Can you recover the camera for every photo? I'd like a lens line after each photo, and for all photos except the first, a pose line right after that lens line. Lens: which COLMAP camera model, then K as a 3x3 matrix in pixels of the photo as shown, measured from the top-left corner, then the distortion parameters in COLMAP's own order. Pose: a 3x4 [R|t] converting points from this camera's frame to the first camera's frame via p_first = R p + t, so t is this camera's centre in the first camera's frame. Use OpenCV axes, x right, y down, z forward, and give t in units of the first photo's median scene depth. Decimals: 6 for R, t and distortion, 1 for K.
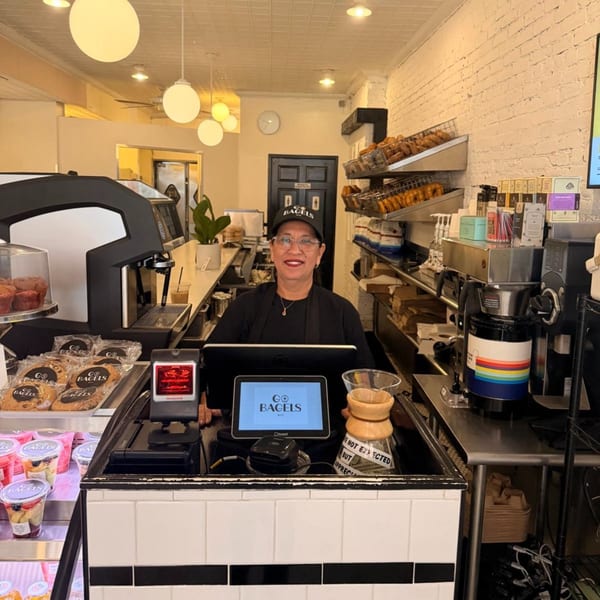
lens RADIAL K [[888.6, 0, 300.0], [0, 888.6, 300.0], [0, 0, 1]] dist [0.219888, -0.565290]
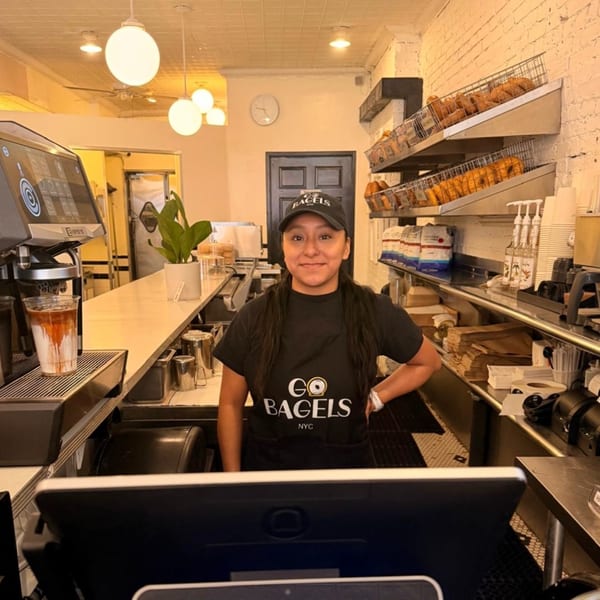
lens RADIAL K [[503.6, 0, 298.7], [0, 503.6, 321.5], [0, 0, 1]] dist [-0.037329, 0.001527]
pose [[0.999421, -0.033845, -0.003516, -0.010514], [0.033655, 0.998435, -0.044658, 0.003719], [0.005022, 0.044514, 0.998996, 0.595961]]
